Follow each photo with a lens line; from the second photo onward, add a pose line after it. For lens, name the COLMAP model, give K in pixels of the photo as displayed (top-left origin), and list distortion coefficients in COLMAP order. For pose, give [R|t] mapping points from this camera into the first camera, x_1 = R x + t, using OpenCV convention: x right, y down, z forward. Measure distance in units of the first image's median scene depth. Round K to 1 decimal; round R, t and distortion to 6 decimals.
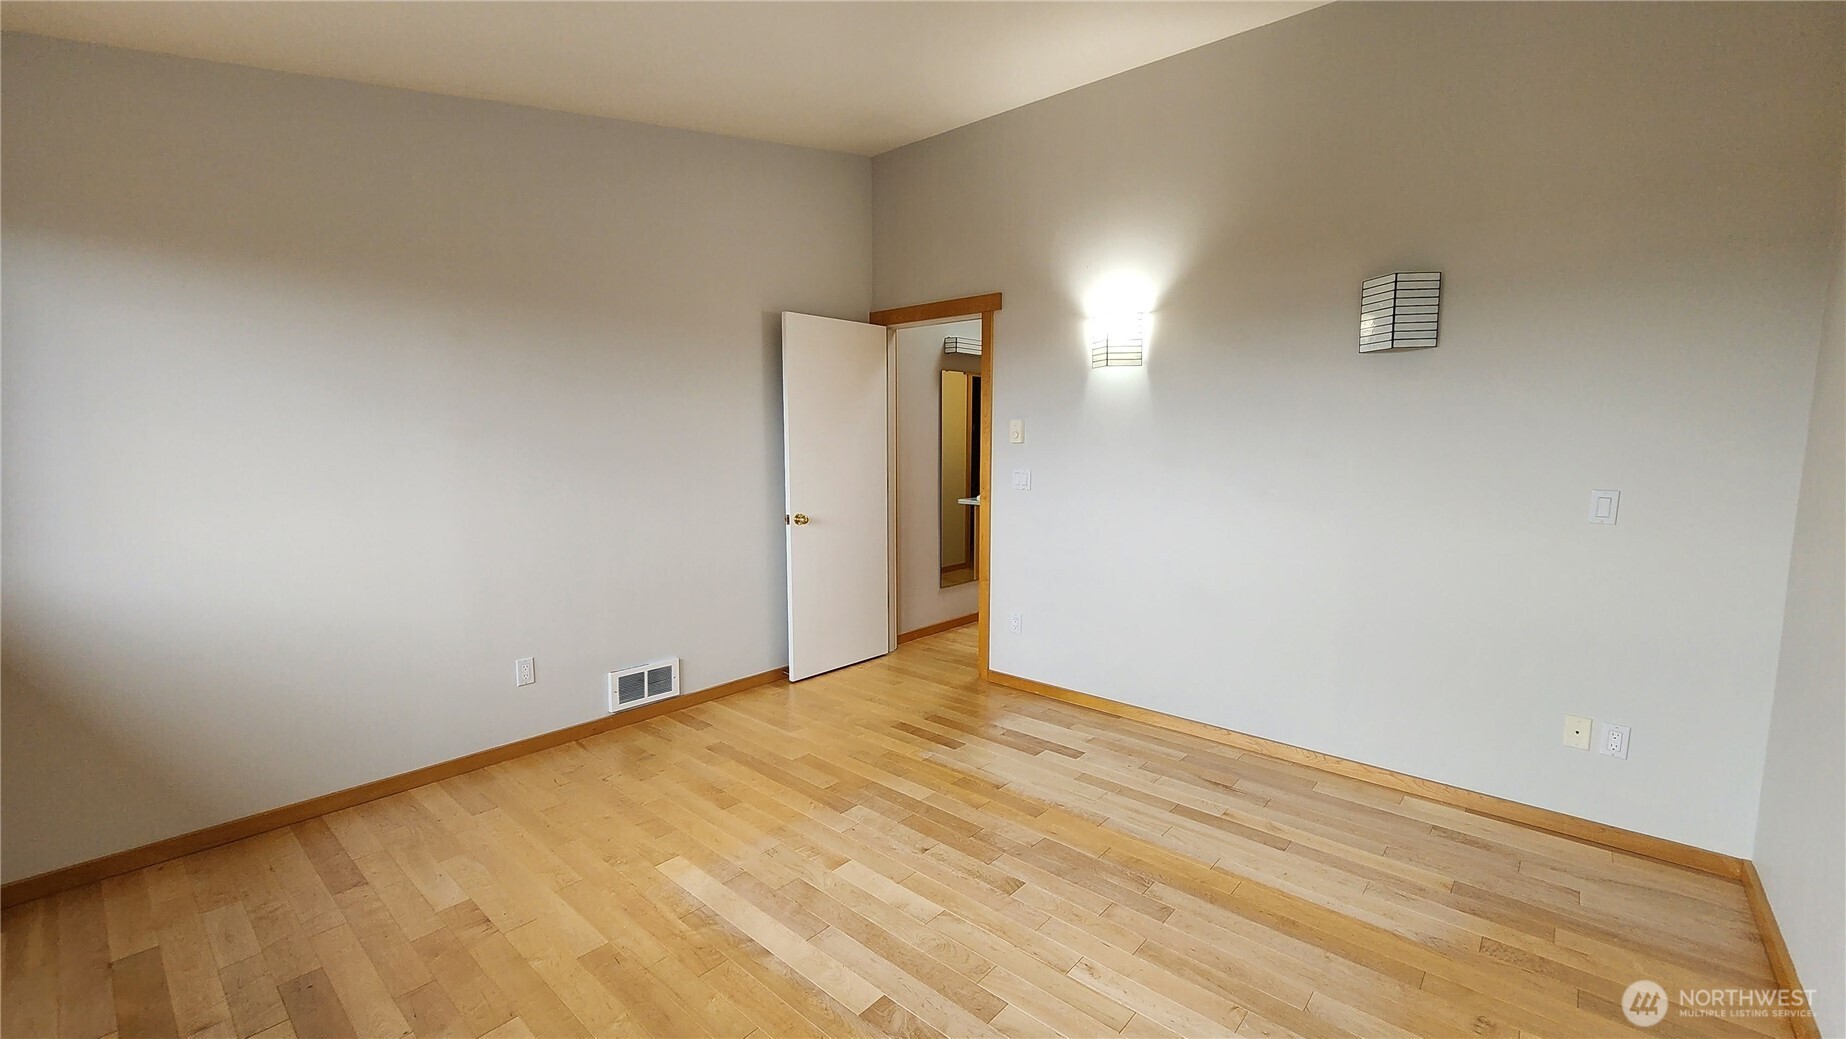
lens RADIAL K [[758.9, 0, 925.3], [0, 758.9, 517.2], [0, 0, 1]] dist [0.000459, 0.000270]
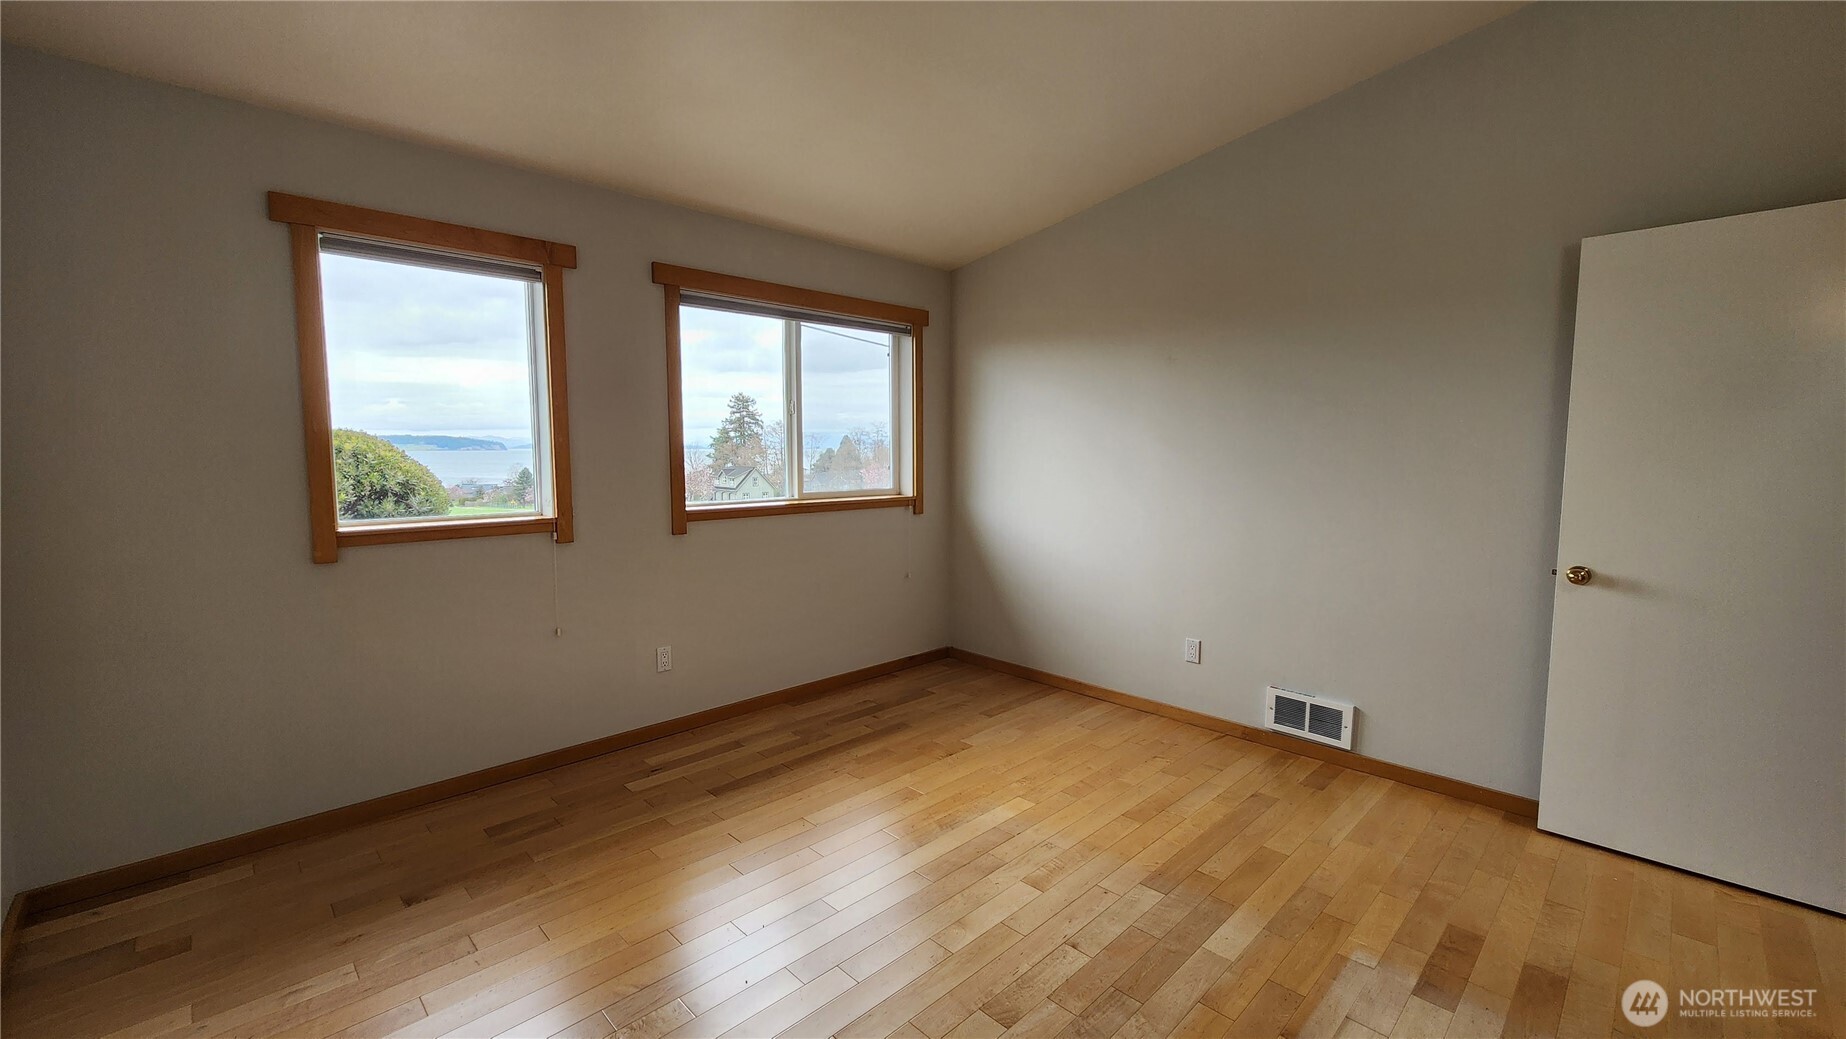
lens RADIAL K [[758.9, 0, 925.3], [0, 758.9, 517.2], [0, 0, 1]] dist [0.000459, 0.000270]
pose [[-0.060550, 0.090793, -0.994027, 0.594318], [-0.113939, 0.988717, 0.097248, -0.054950], [0.991641, 0.119147, -0.049522, 0.641207]]
